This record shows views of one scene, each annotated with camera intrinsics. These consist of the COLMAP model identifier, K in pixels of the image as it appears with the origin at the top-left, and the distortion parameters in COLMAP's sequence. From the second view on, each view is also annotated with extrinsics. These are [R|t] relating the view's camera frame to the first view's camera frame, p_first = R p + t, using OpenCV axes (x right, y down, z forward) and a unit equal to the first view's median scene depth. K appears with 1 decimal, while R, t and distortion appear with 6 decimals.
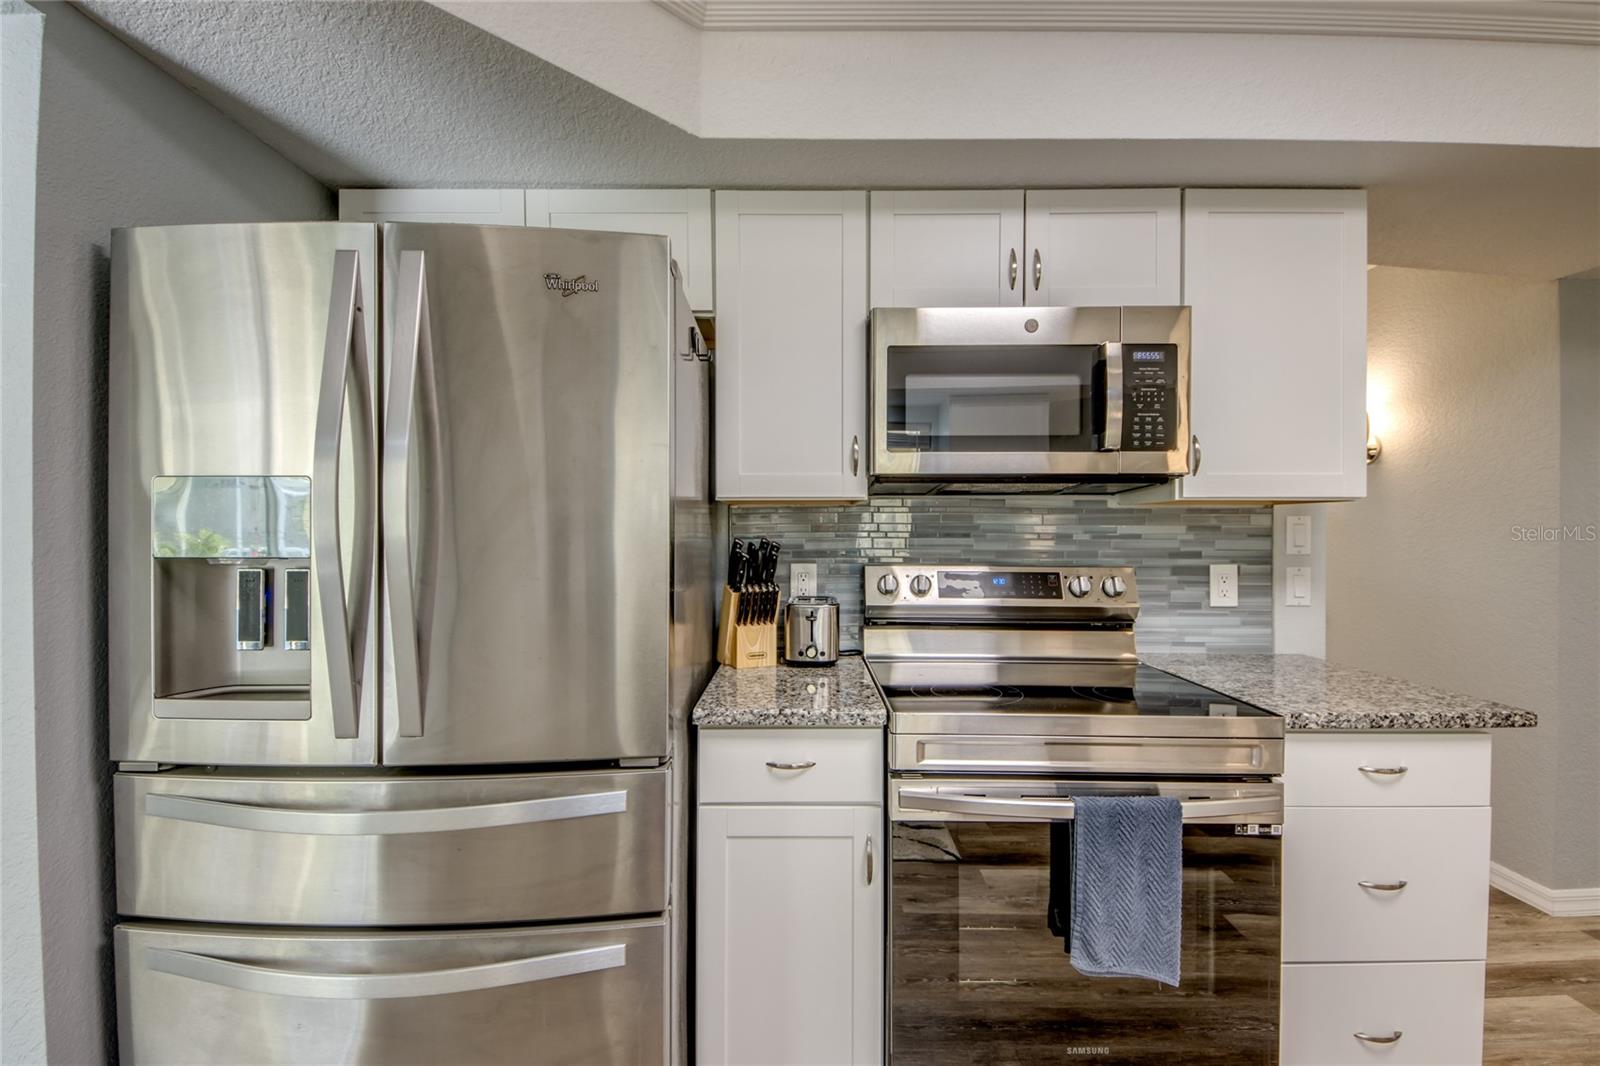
lens RADIAL K [[664.2, 0, 800.0], [0, 664.2, 533.0], [0, 0, 1]] dist [0.017303, -0.017702]
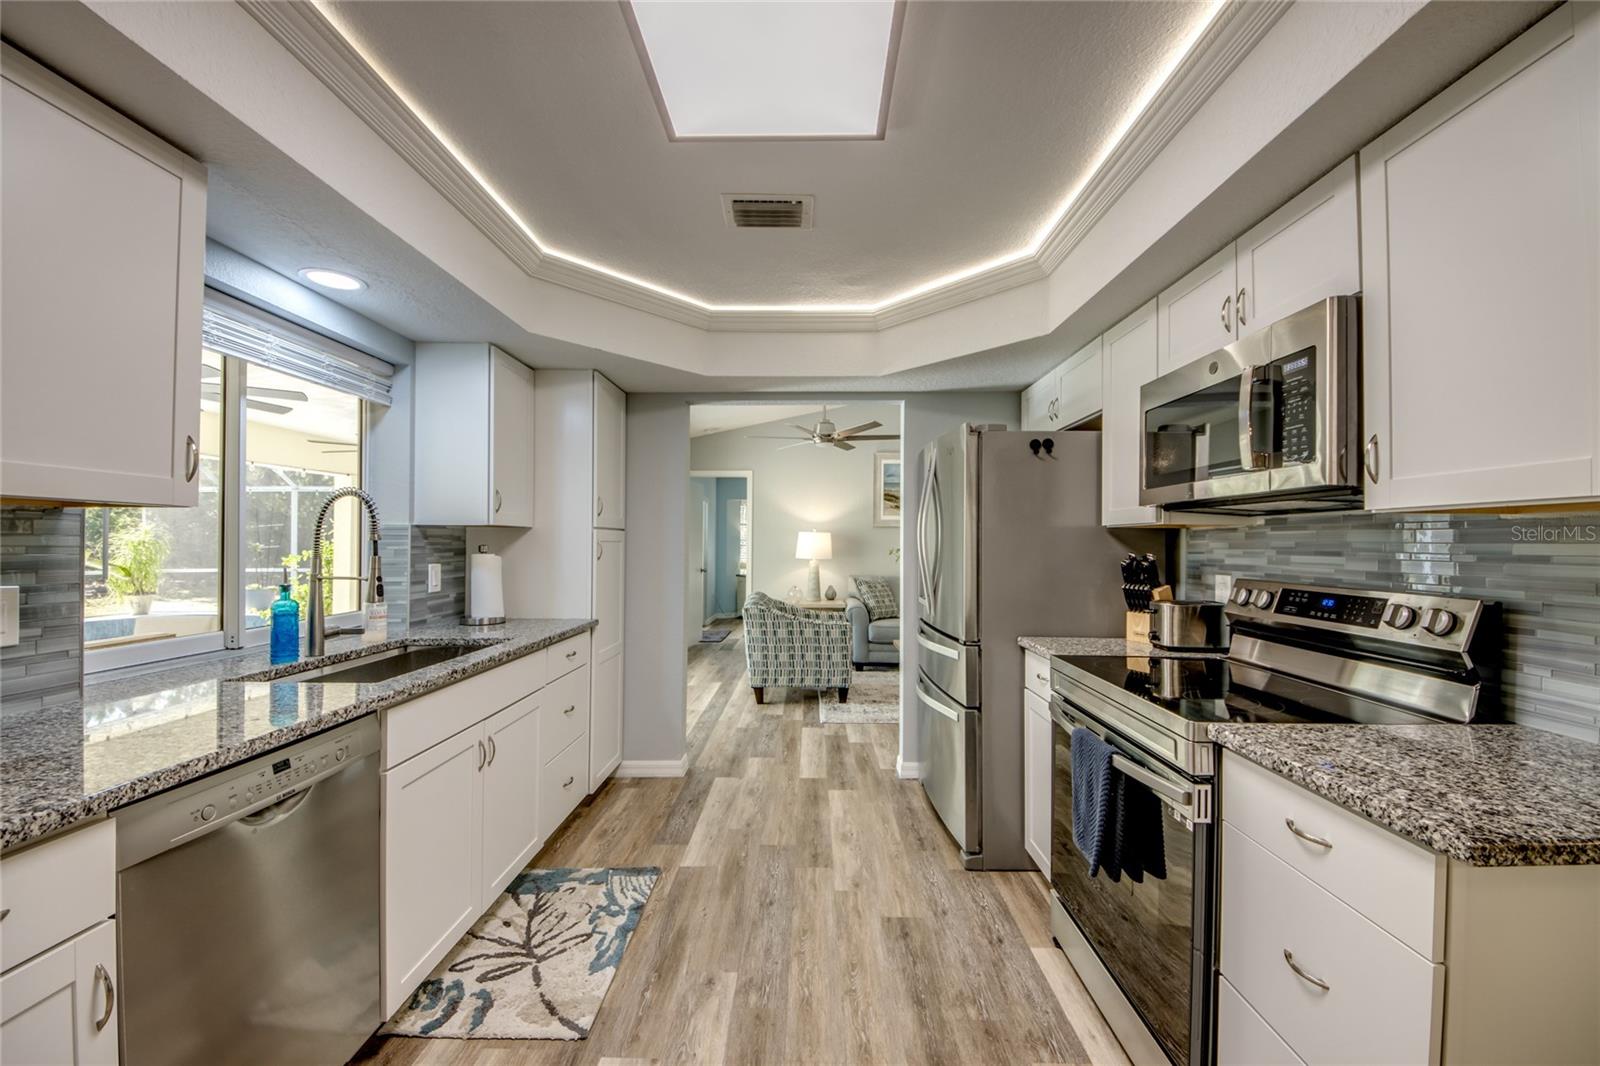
lens RADIAL K [[630.2, 0, 802.2], [0, 630.2, 539.0], [0, 0, 1]] dist [0.025117, -0.019108]
pose [[-0.011604, -0.008332, -0.999898, 1.224384], [-0.010130, 0.999915, -0.008215, -0.002772], [0.999881, 0.010034, -0.011688, 0.264758]]
